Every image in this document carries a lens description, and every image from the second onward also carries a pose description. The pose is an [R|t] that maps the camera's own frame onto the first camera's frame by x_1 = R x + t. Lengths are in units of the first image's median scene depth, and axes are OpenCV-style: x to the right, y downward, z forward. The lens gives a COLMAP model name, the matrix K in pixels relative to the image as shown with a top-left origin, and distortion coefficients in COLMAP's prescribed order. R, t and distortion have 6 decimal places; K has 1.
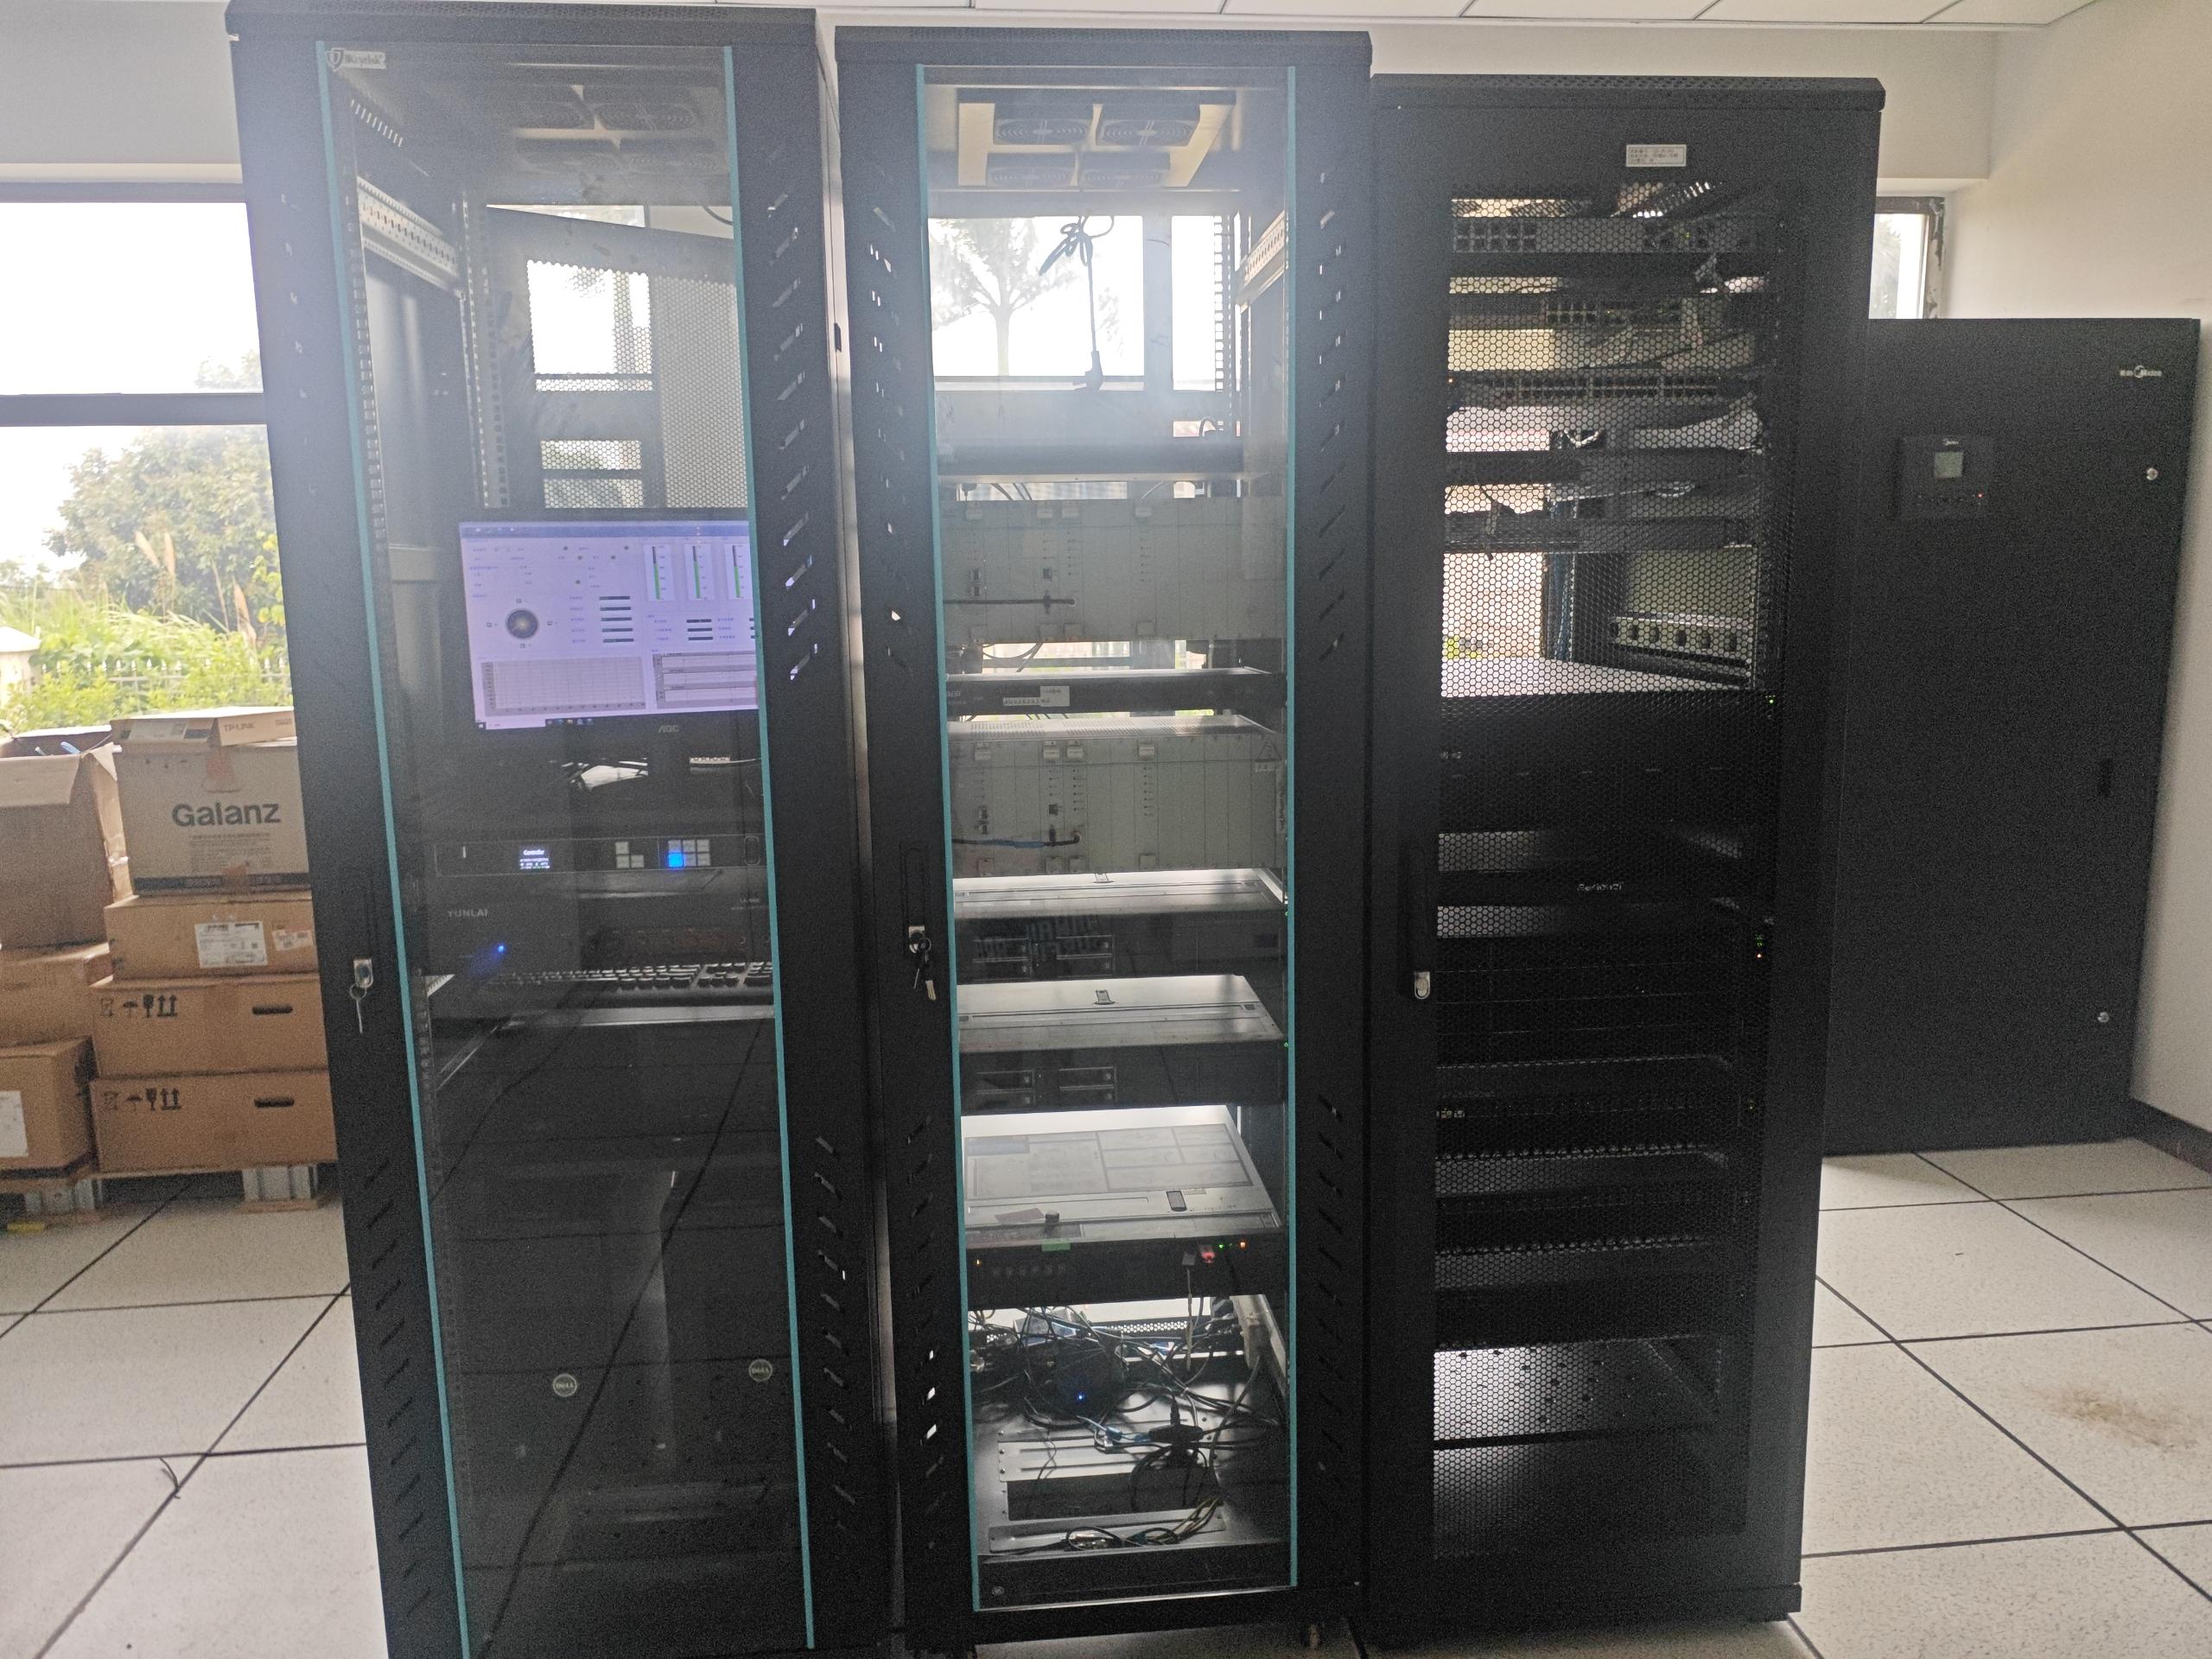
lens RADIAL K [[1541.5, 0, 1106.0], [0, 1541.5, 829.5], [0, 0, 1]] dist [-0.025821, 0.000069]
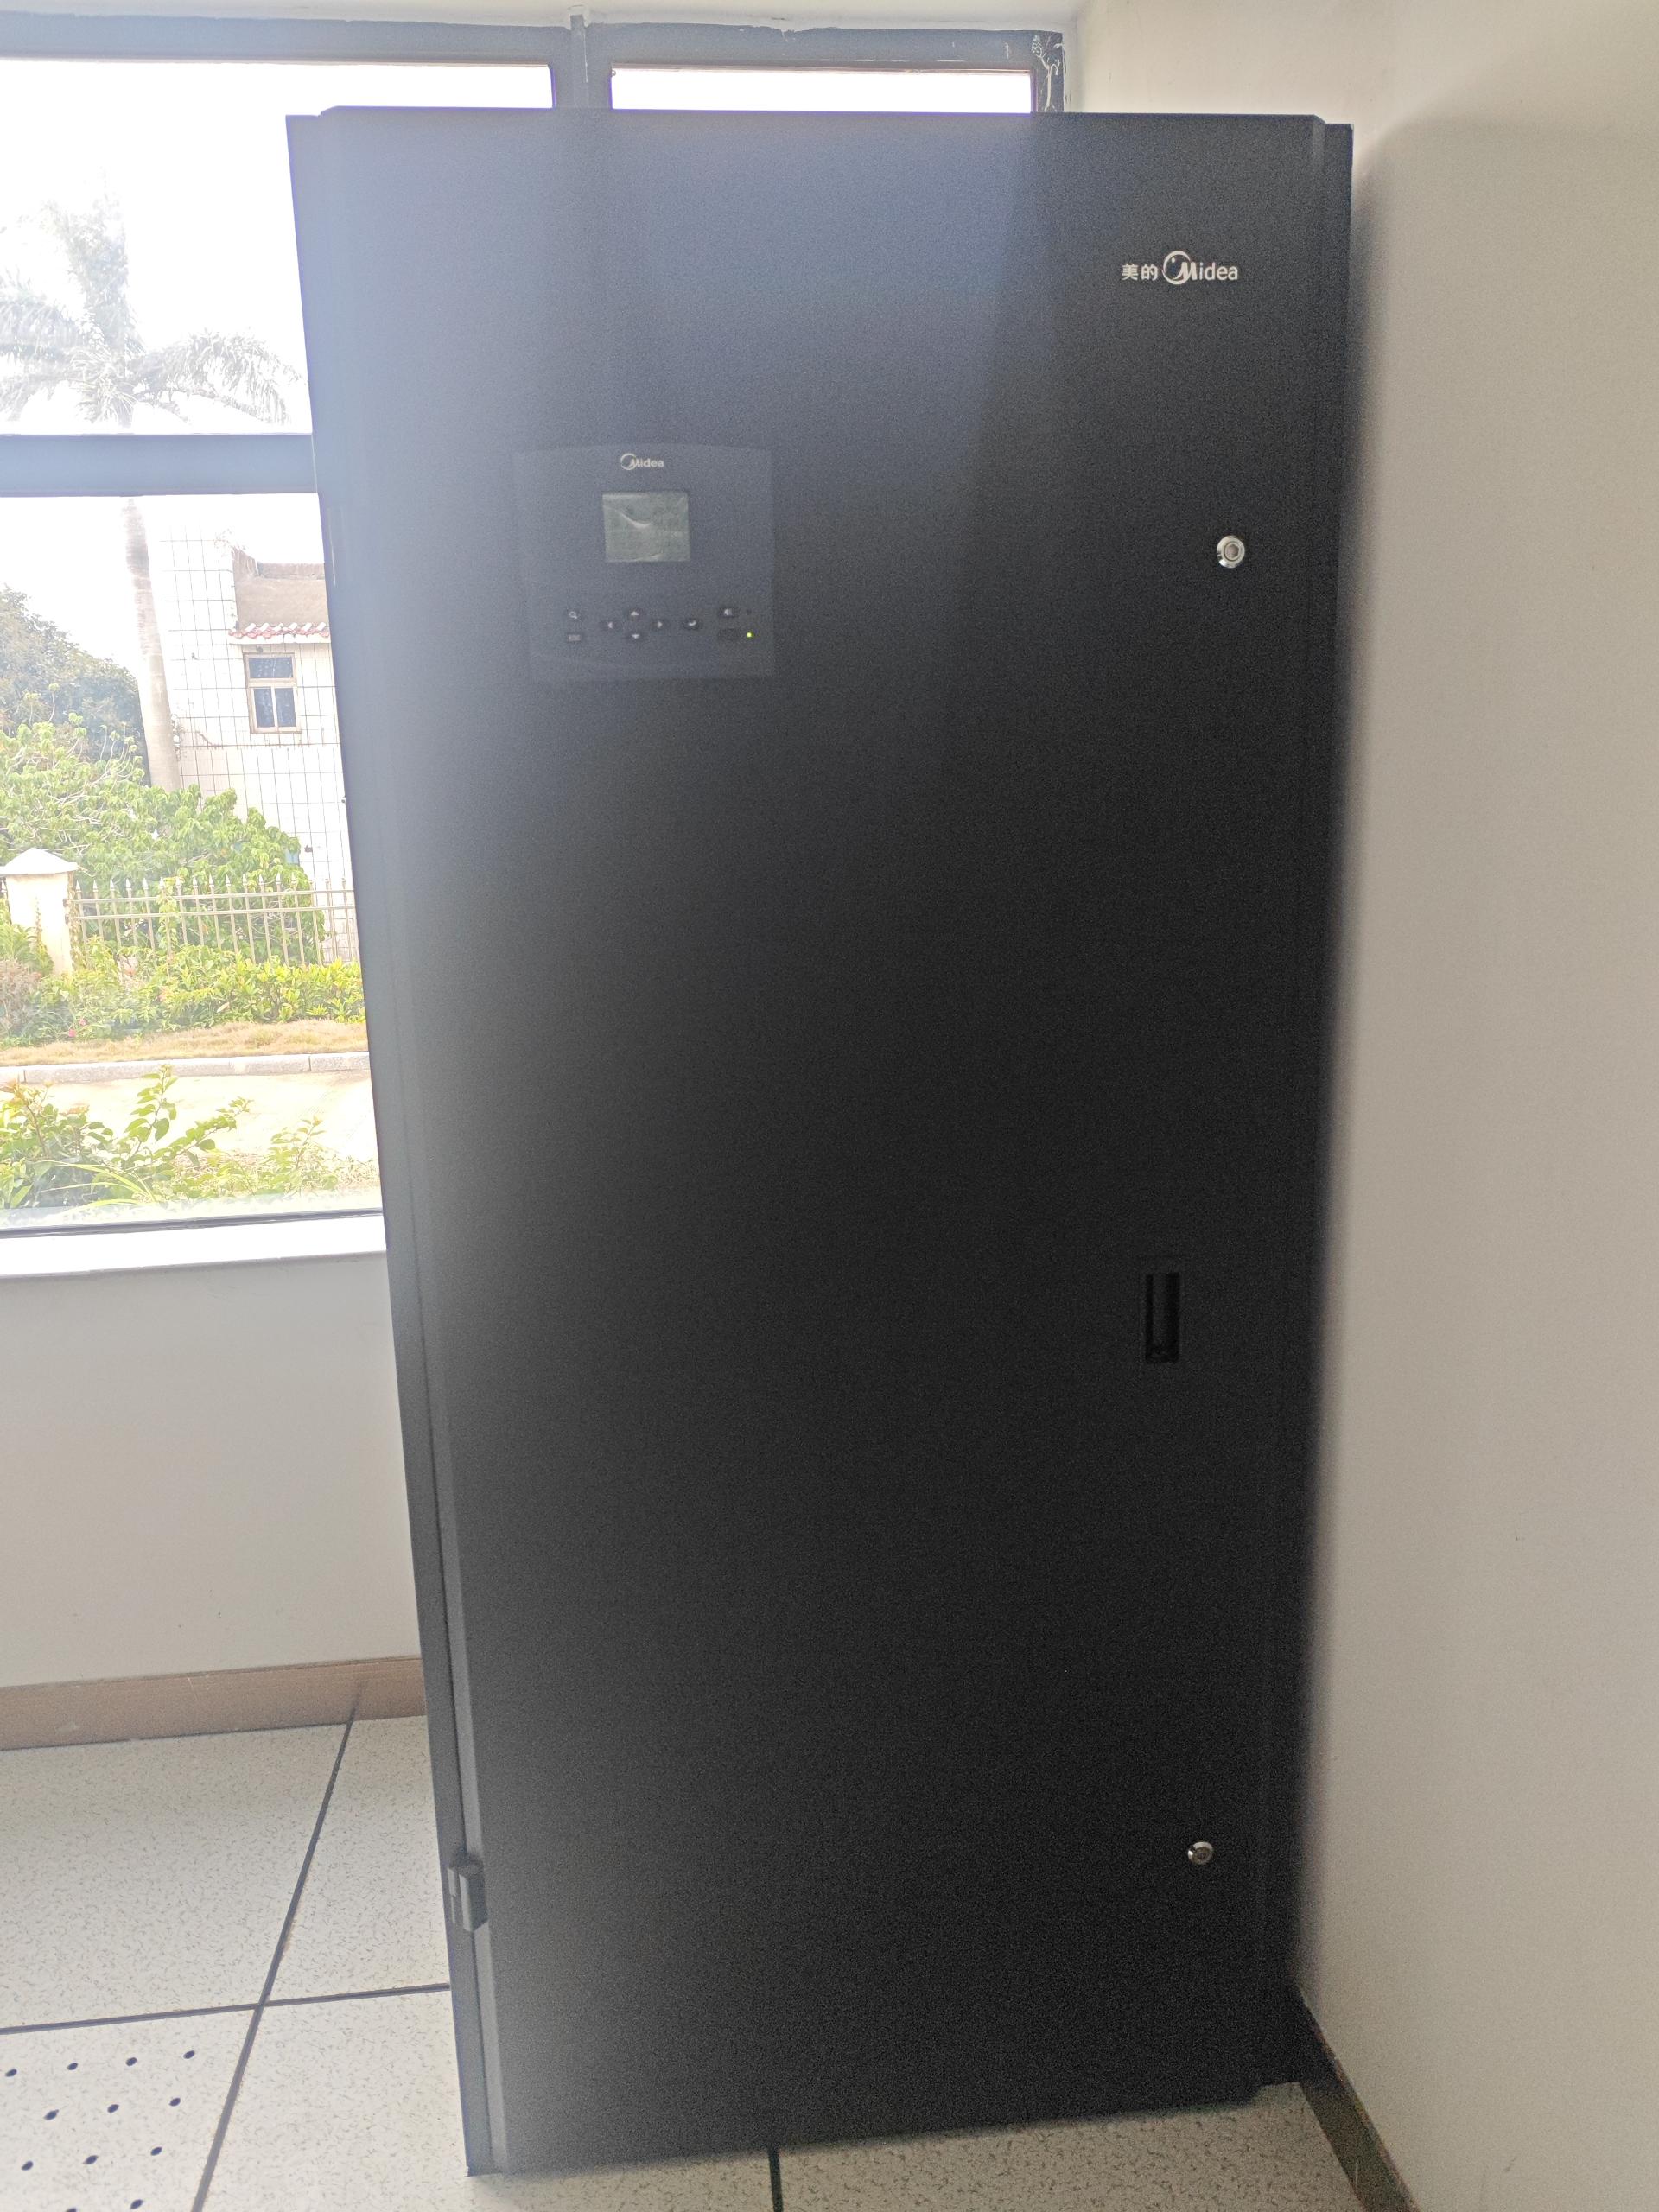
lens RADIAL K [[1577.2, 0, 829.5], [0, 1577.2, 1106.0], [0, 0, 1]] dist [-0.019806, -0.002776]
pose [[0.999889, -0.007048, 0.013141, 0.824144], [0.006550, 0.999272, 0.037583, -0.158604], [-0.013396, -0.037493, 0.999207, 0.859514]]
